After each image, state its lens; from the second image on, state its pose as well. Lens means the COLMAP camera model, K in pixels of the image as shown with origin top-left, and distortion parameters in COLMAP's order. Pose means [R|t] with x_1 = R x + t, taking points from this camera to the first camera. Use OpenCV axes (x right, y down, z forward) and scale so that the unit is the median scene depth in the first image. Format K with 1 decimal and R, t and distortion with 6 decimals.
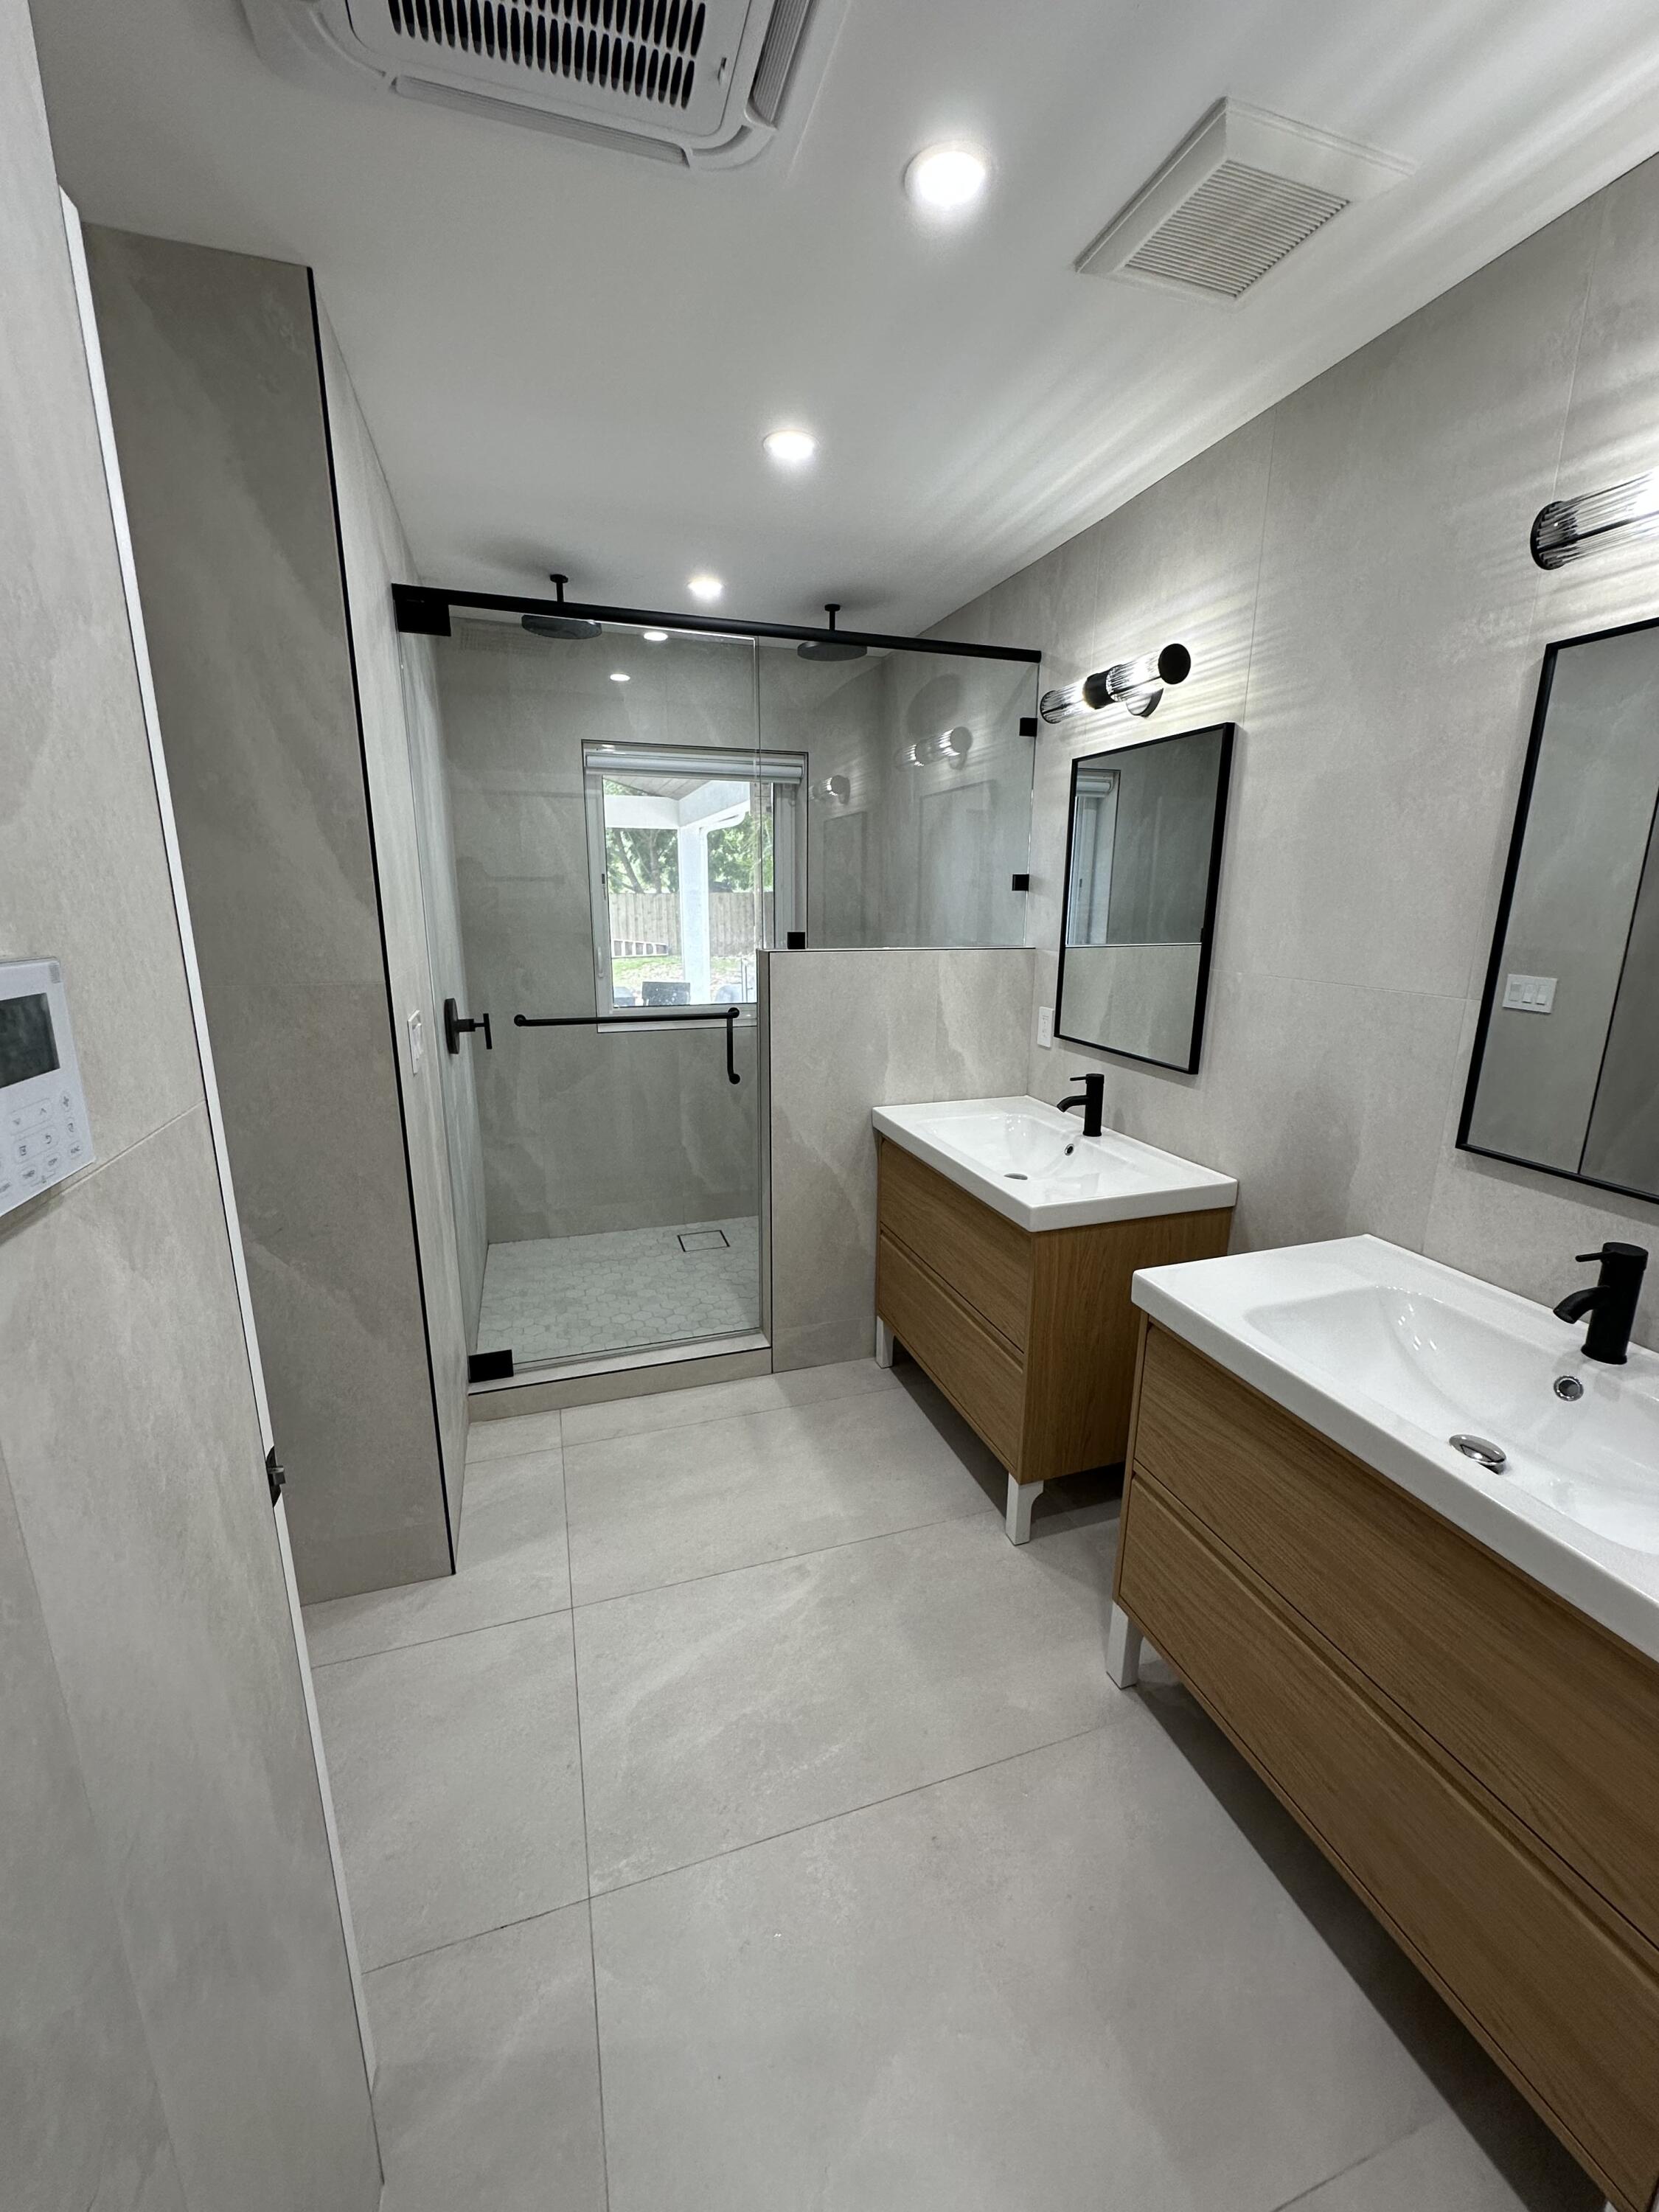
lens RADIAL K [[876.3, 0, 829.5], [0, 876.3, 1106.0], [0, 0, 1]] dist [-0.001690, 0.000461]
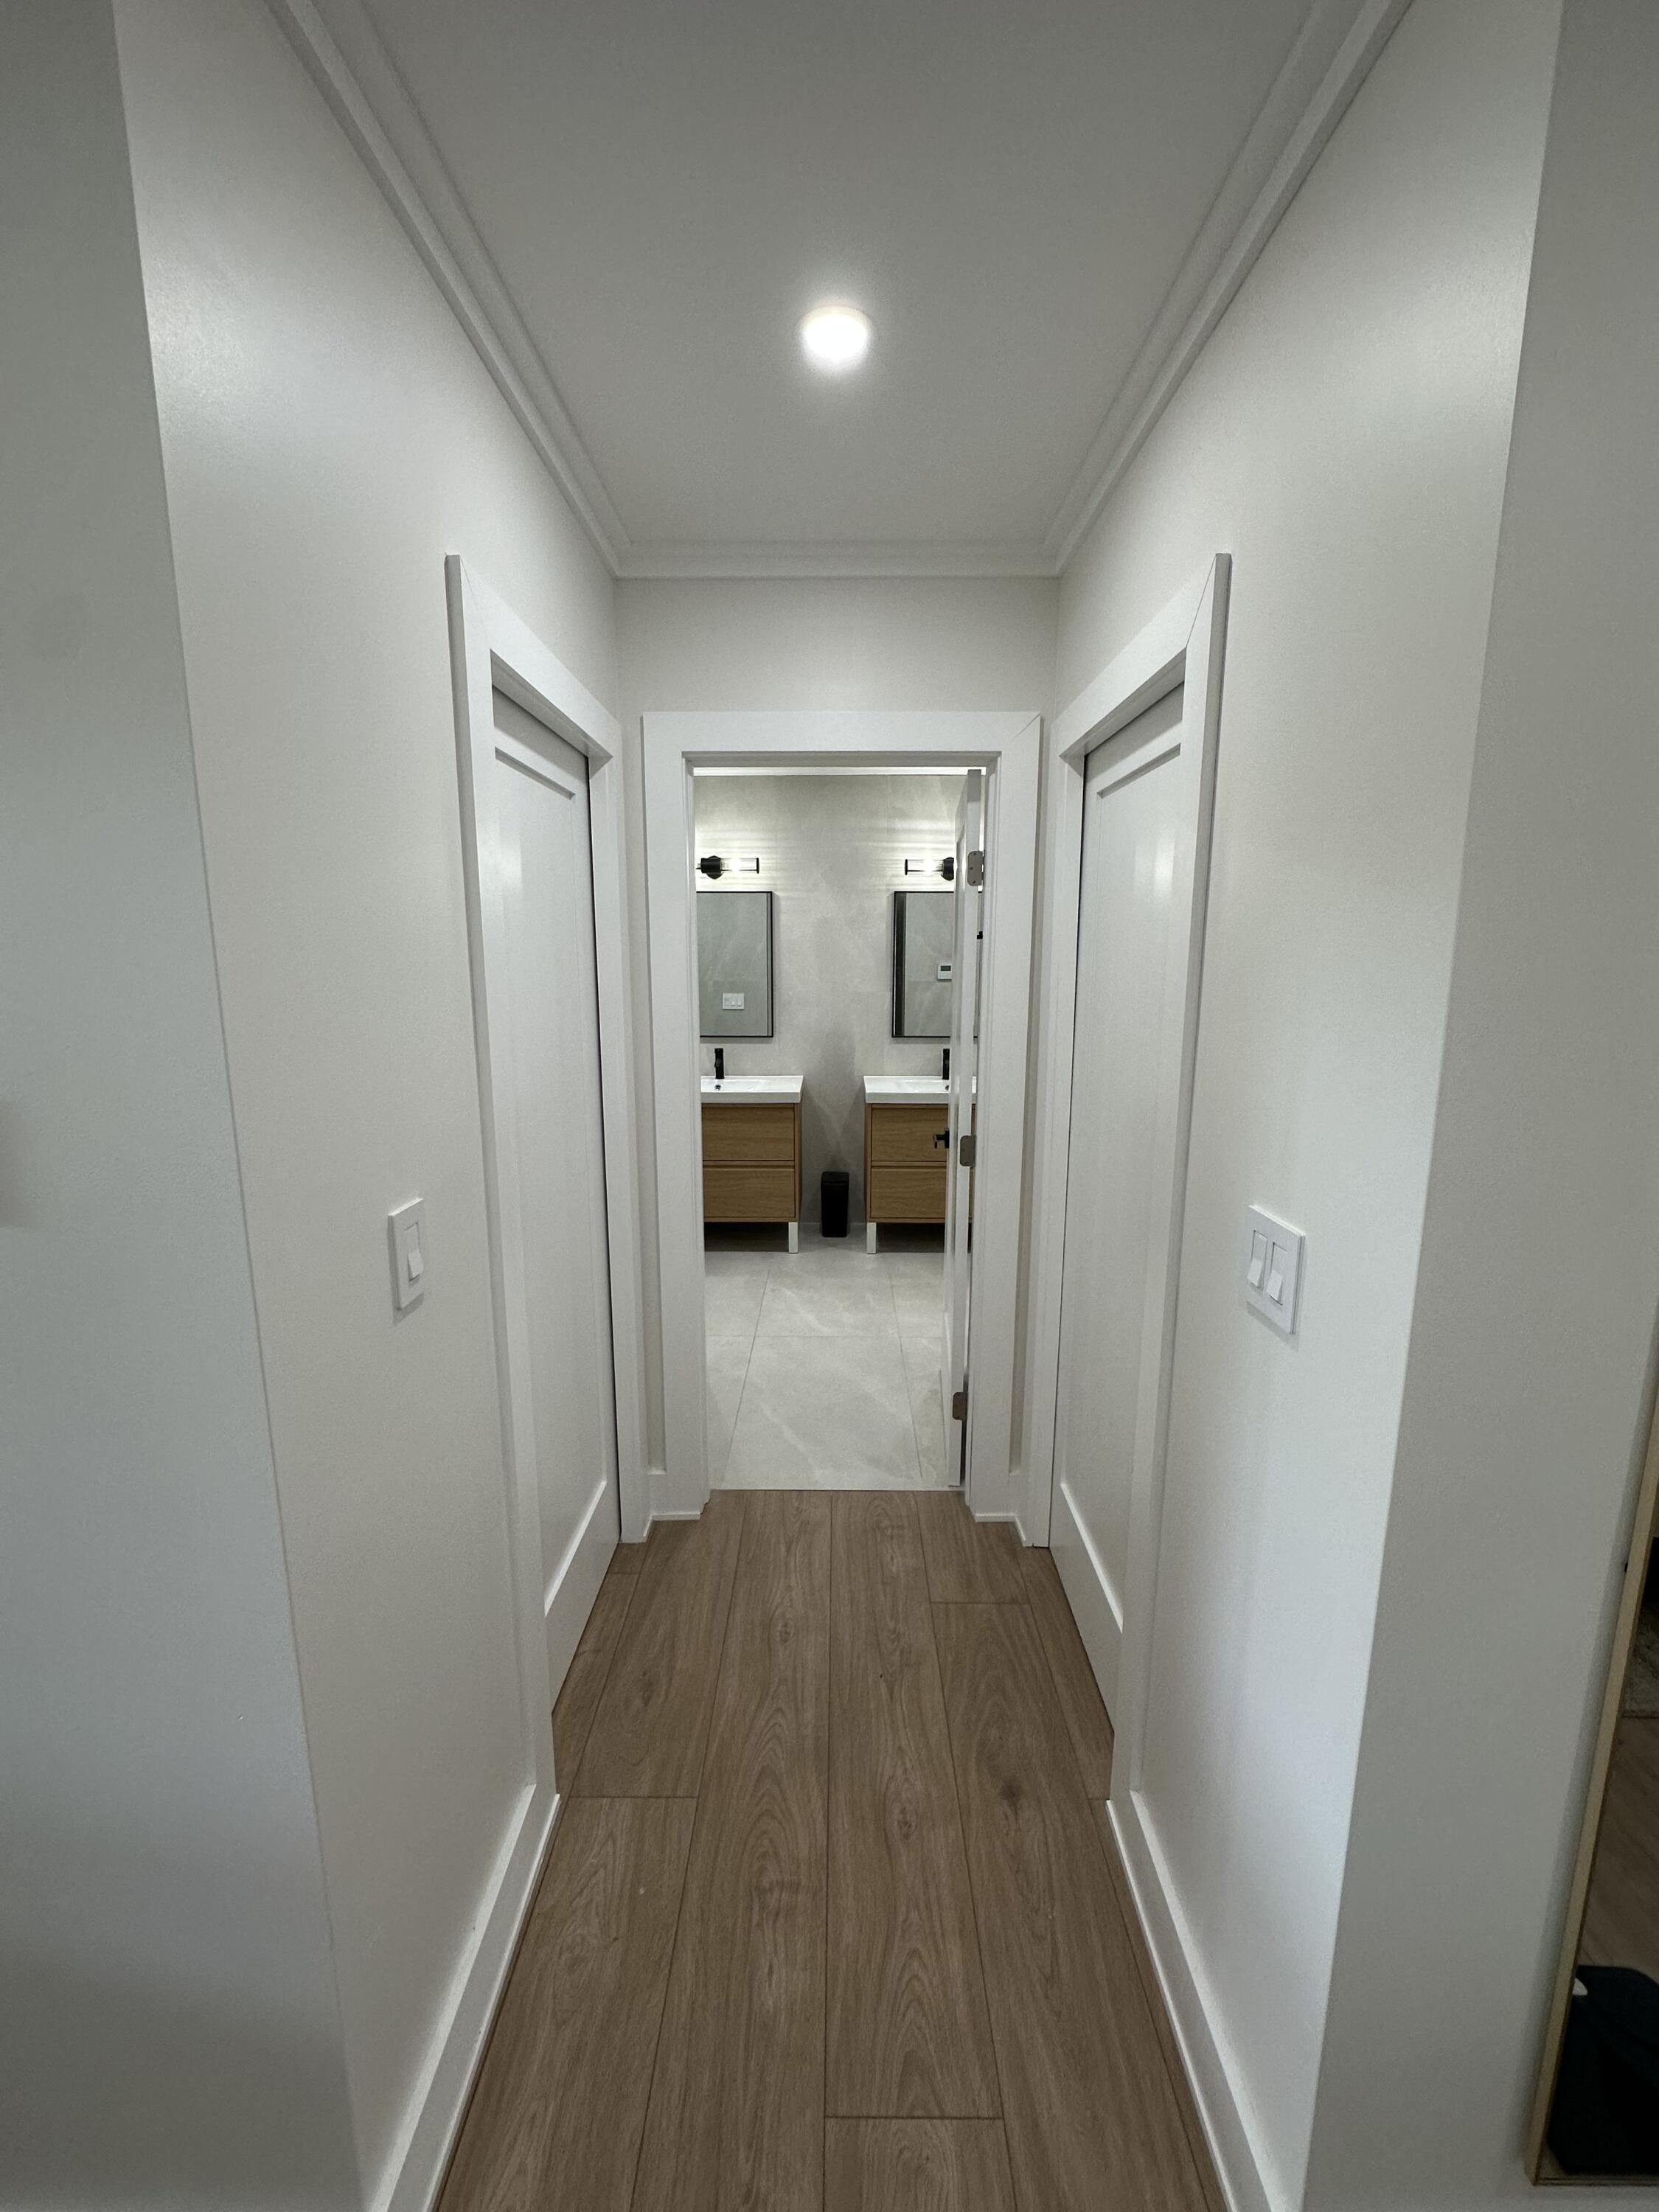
lens RADIAL K [[876.3, 0, 829.5], [0, 876.3, 1106.0], [0, 0, 1]] dist [-0.001690, 0.000461]
pose [[0.321837, -0.167911, 0.931787, -1.986211], [0.220754, 0.970332, 0.098609, -0.063686], [-0.920700, 0.173960, 0.349356, 0.107507]]
